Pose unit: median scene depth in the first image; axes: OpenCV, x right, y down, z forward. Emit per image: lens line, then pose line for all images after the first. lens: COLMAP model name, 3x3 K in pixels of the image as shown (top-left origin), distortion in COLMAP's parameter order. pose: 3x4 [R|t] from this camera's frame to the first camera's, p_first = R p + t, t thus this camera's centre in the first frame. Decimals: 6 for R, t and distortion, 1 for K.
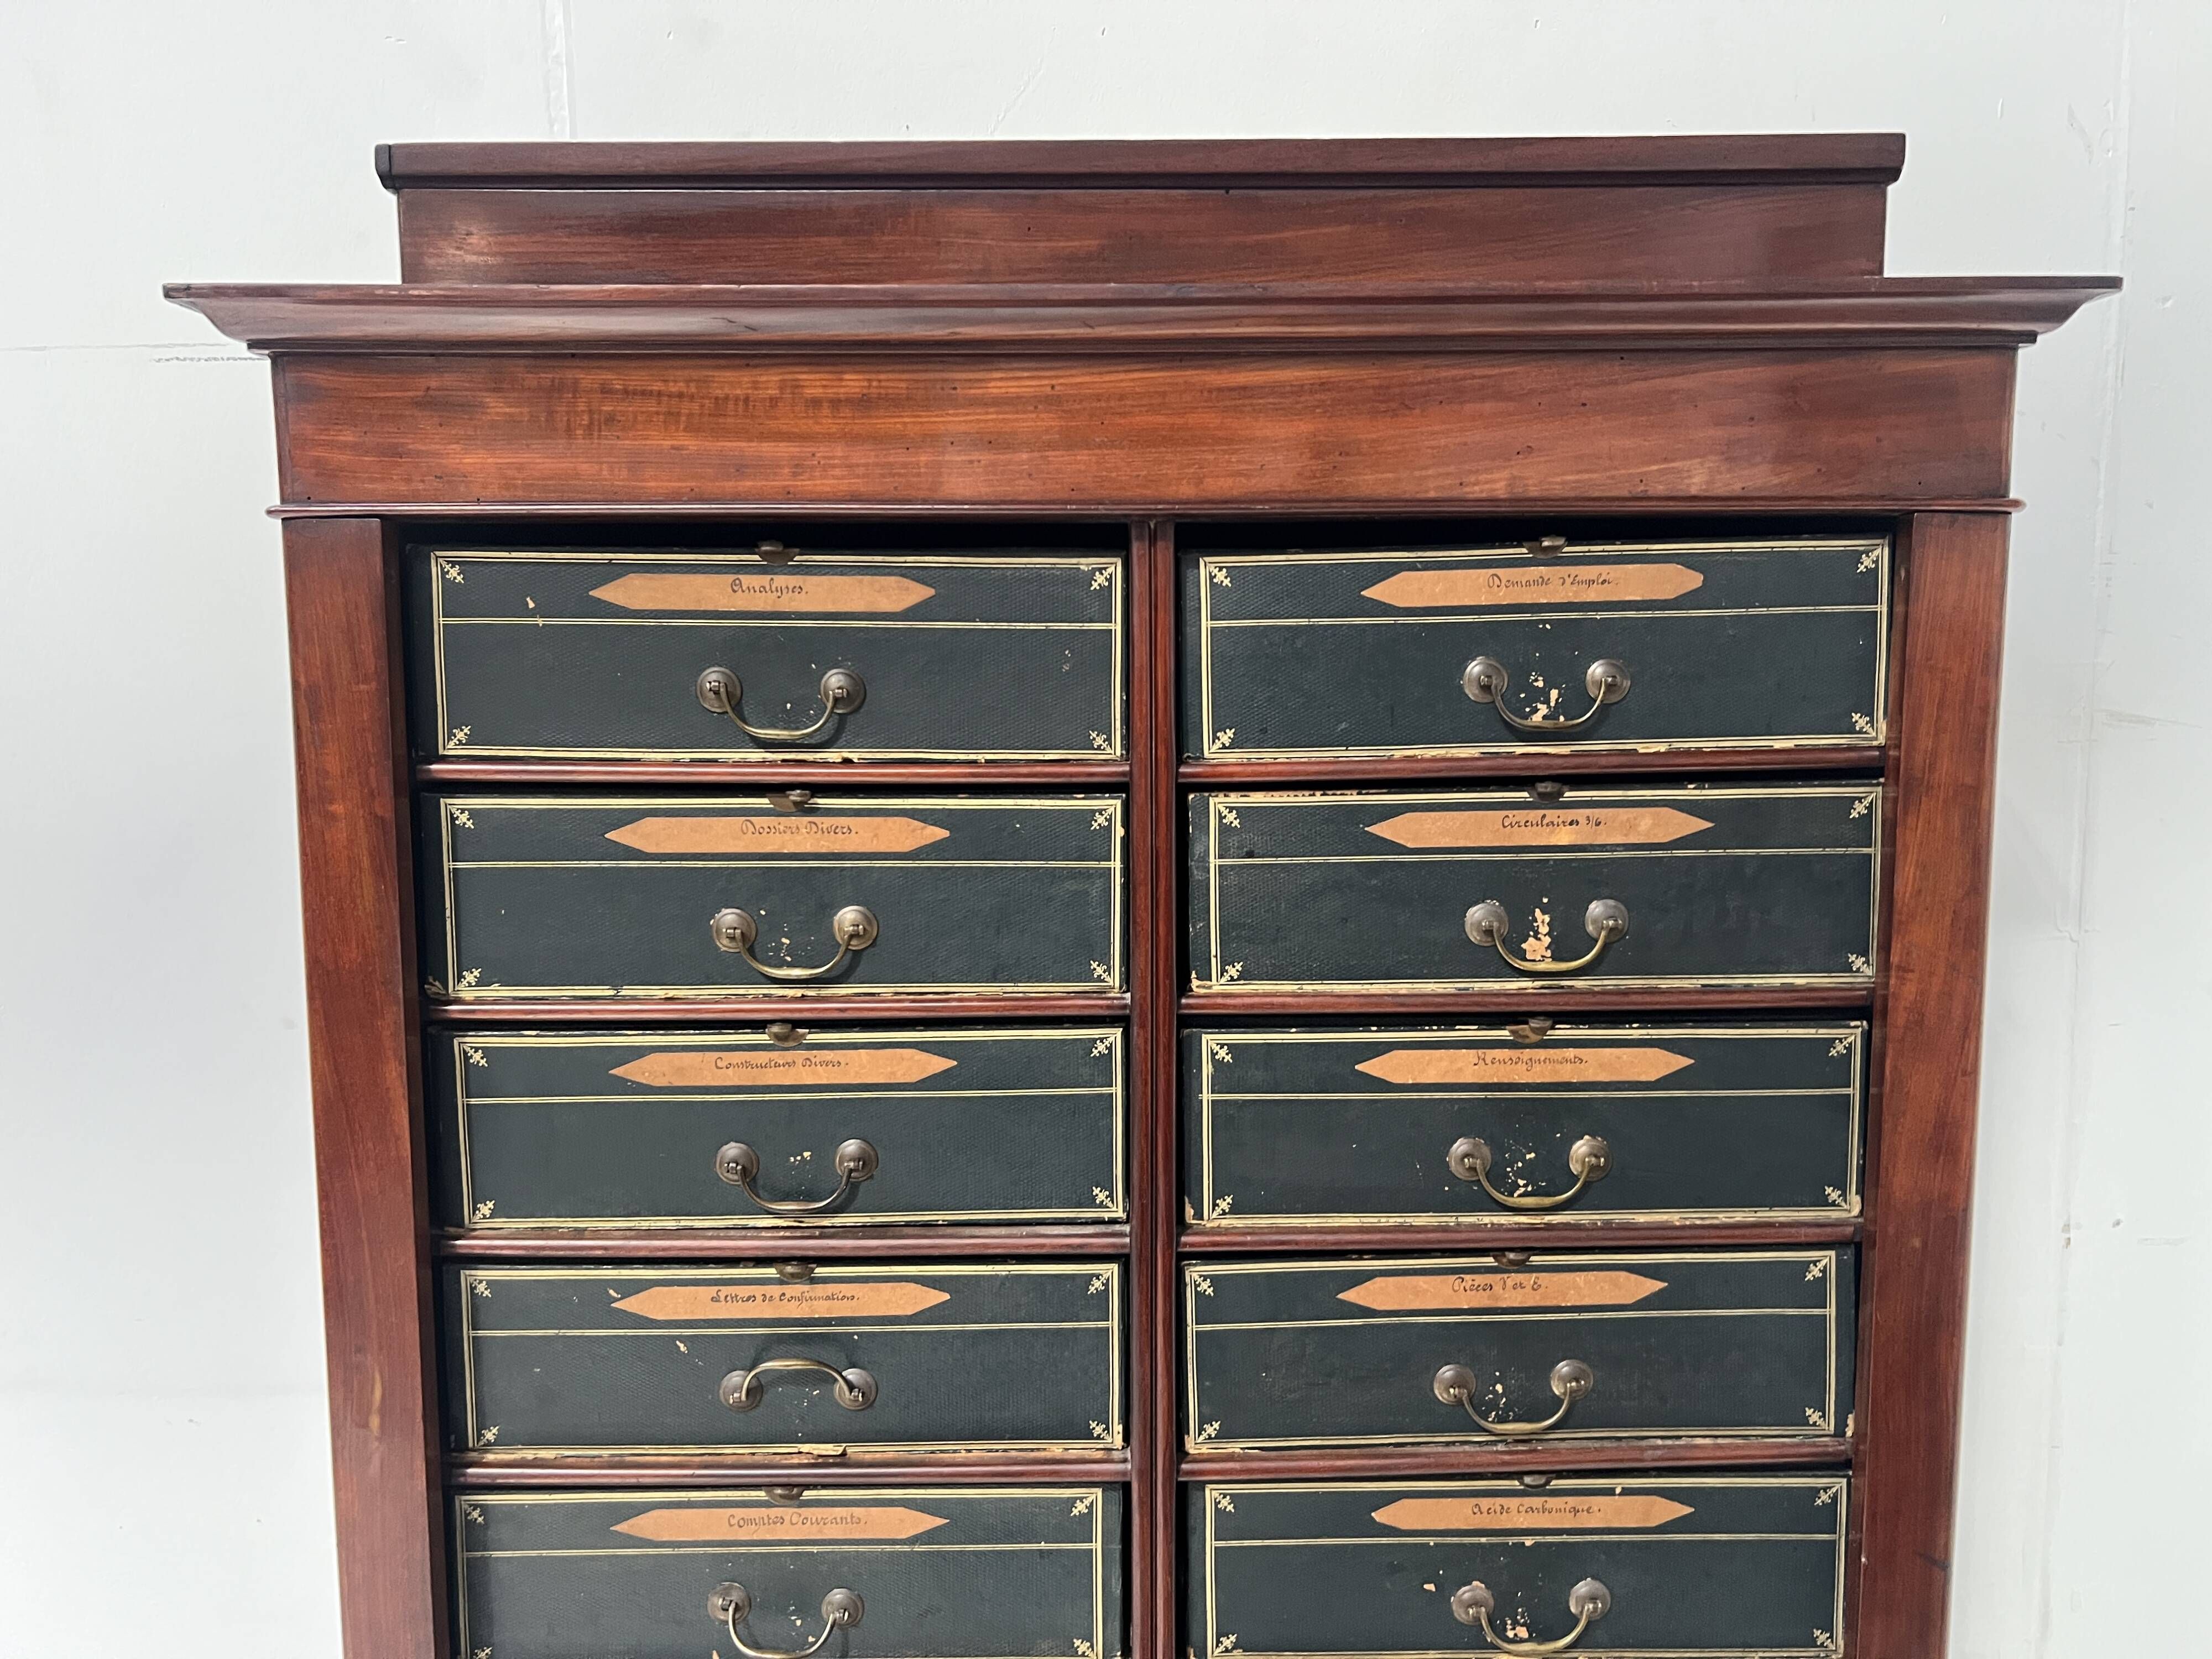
lens RADIAL K [[1621.3, 0, 1128.8], [0, 1621.3, 856.4], [0, 0, 1]] dist [0.099205, -0.194345]
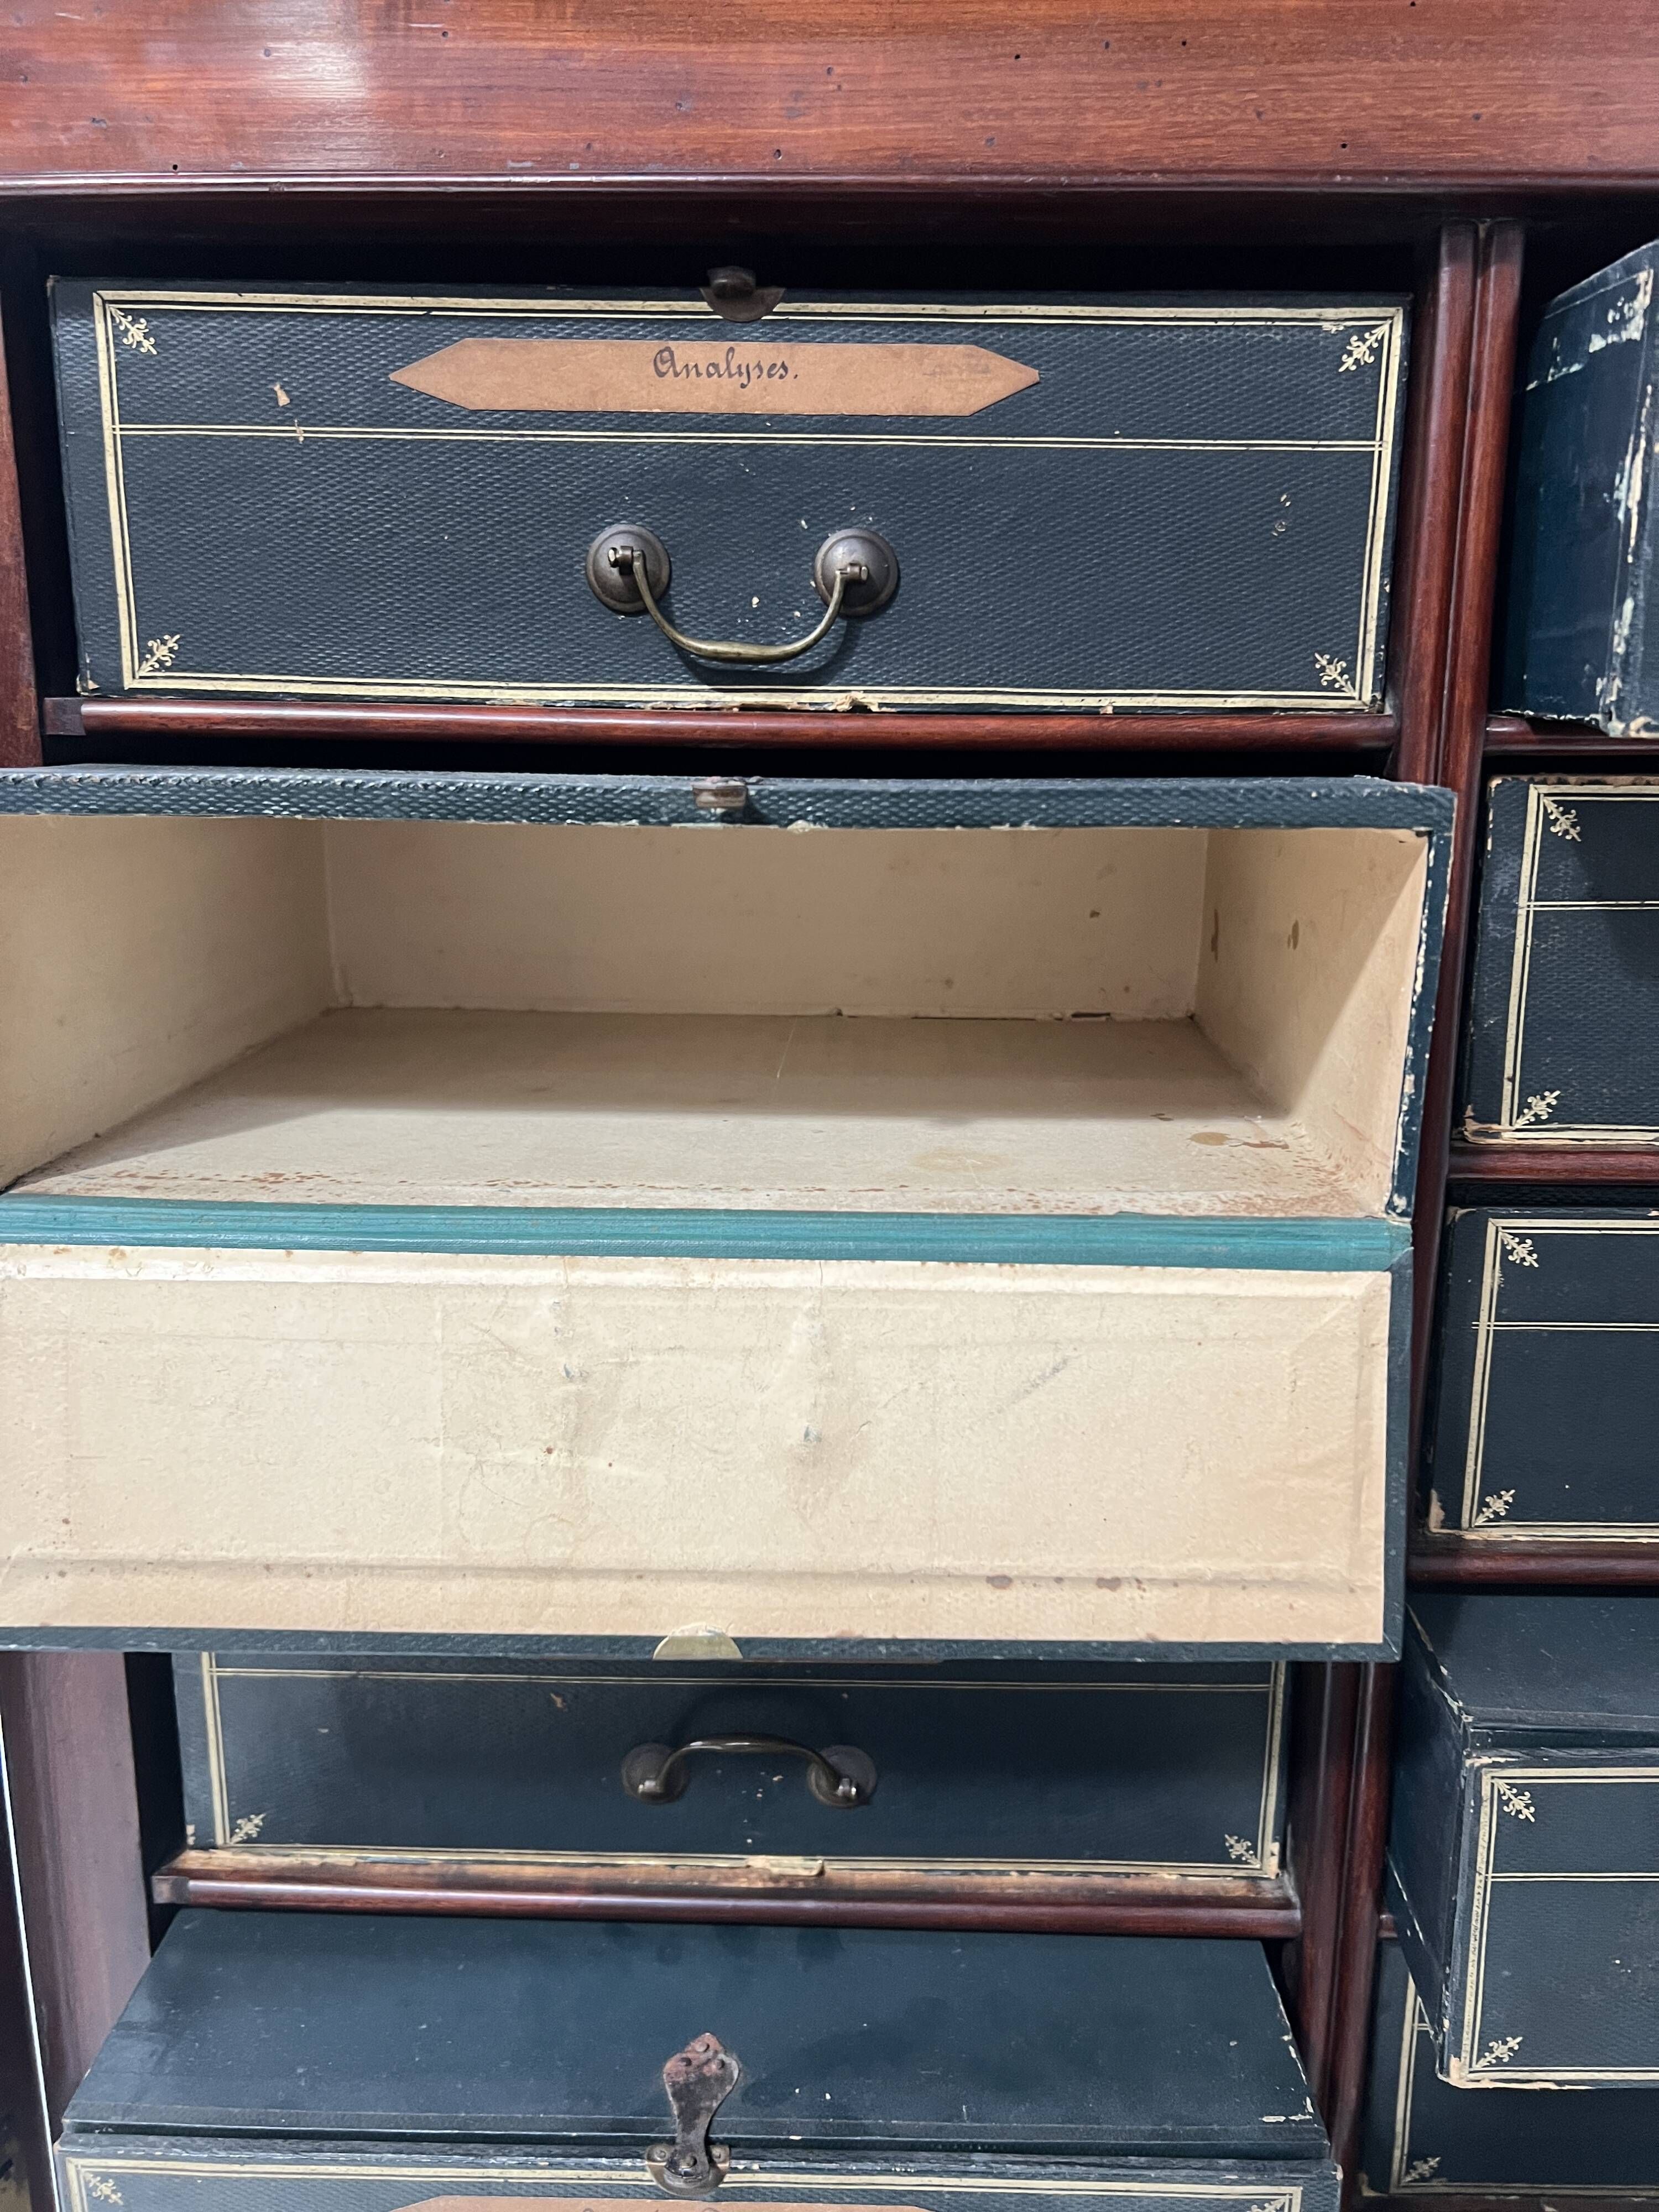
lens RADIAL K [[1627.6, 0, 844.0], [0, 1627.6, 1098.0], [0, 0, 1]] dist [0.039893, -0.047812]
pose [[0.999331, 0.018495, -0.031552, -0.157273], [-0.014977, 0.994006, 0.108291, 0.011386], [0.033366, -0.107746, 0.993618, 0.441185]]
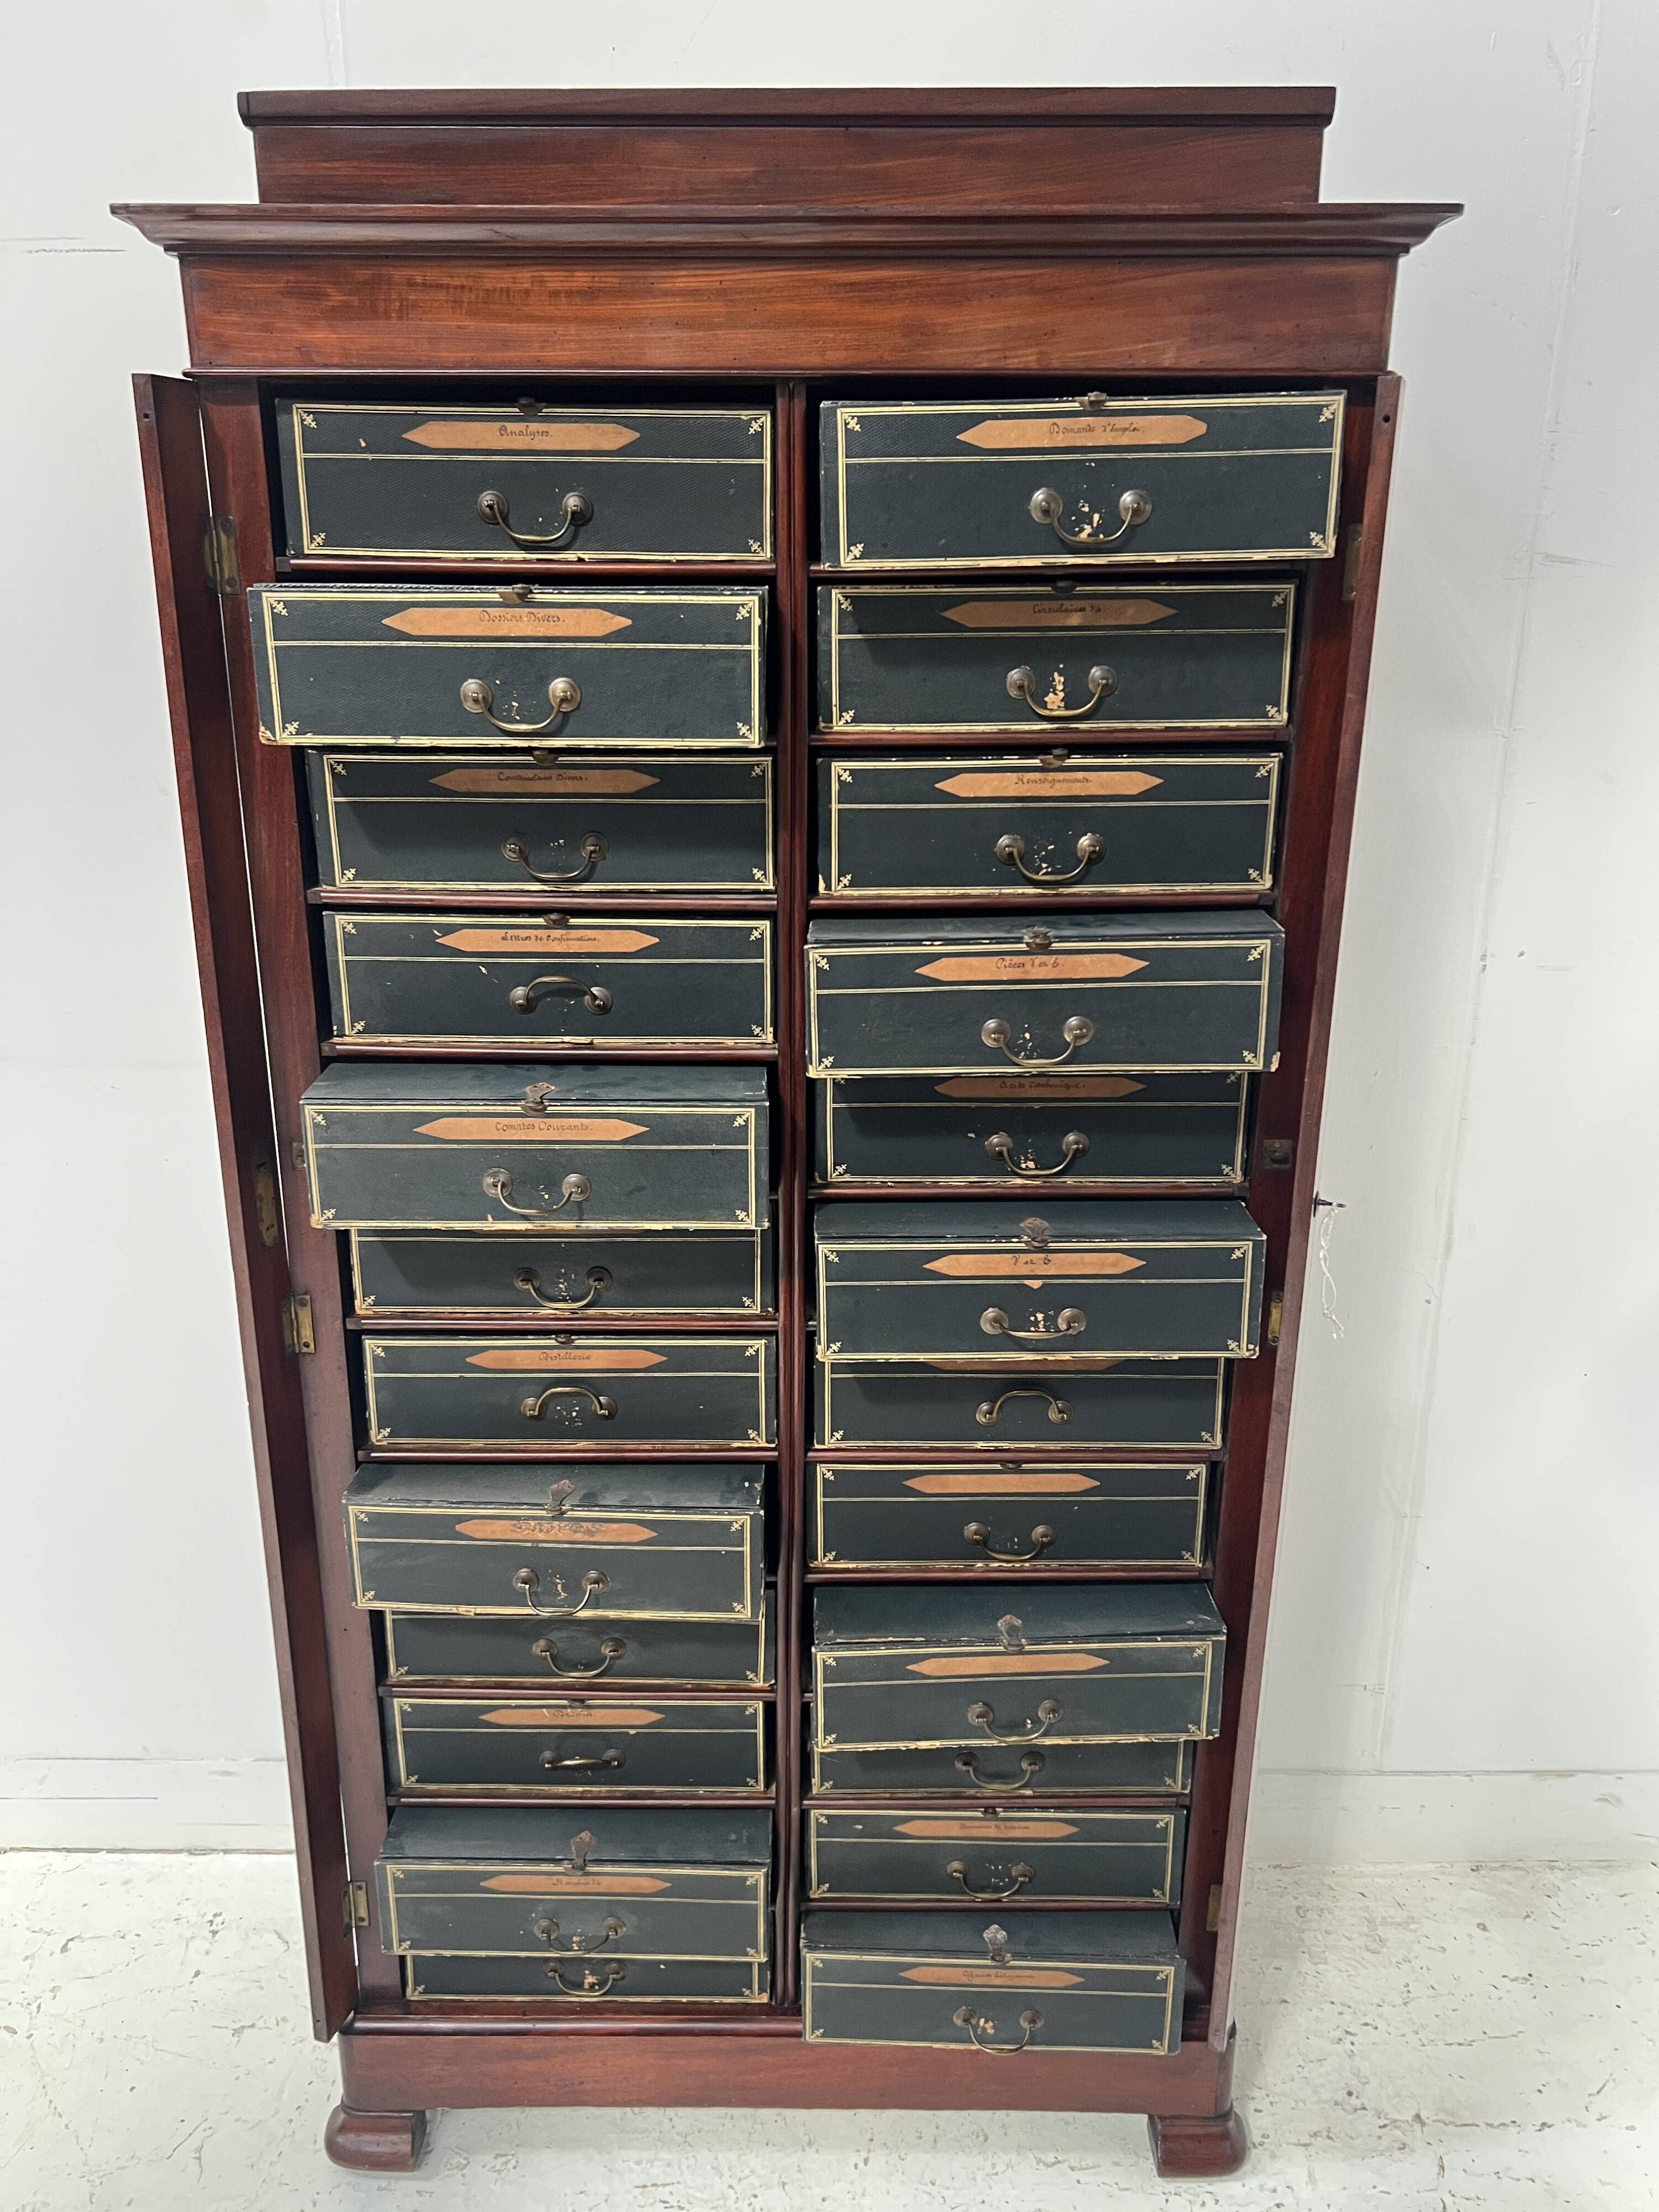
lens RADIAL K [[1668.3, 0, 817.5], [0, 1668.3, 1137.7], [0, 0, 1]] dist [0.043779, -0.052173]
pose [[0.999909, 0.009709, -0.009381, 0.055879], [-0.007528, 0.977777, 0.209514, 0.128507], [0.011206, -0.209425, 0.977761, -0.562121]]
